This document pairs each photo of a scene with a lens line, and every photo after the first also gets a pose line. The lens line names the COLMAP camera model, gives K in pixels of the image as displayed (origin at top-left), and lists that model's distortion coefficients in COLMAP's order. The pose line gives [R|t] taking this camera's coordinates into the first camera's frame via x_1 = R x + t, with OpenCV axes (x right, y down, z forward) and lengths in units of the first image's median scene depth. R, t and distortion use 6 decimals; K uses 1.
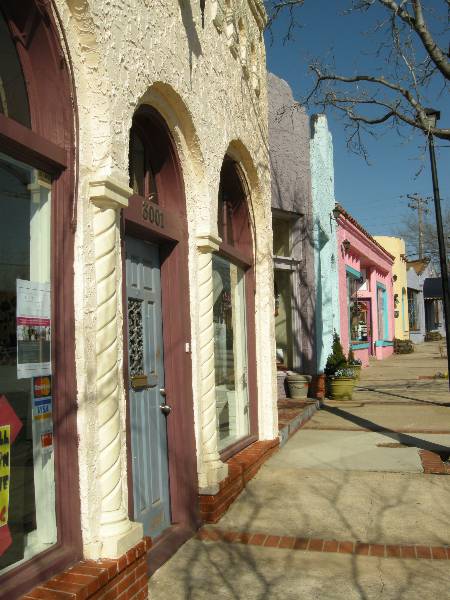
lens RADIAL K [[623.8, 0, 225.0], [0, 623.8, 300.0], [0, 0, 1]] dist [-0.182548, 0.102761]
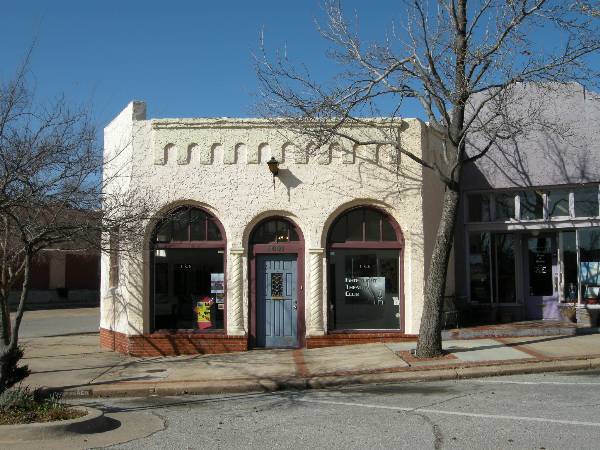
lens RADIAL K [[623.8, 0, 296.0], [0, 623.8, 225.9], [0, 0, 1]] dist [-0.182548, 0.102761]
pose [[0.274557, -0.065291, -0.959352, 0.574818], [0.066698, 0.996582, -0.048737, -0.015362], [0.959255, -0.050606, 0.277974, 0.034450]]
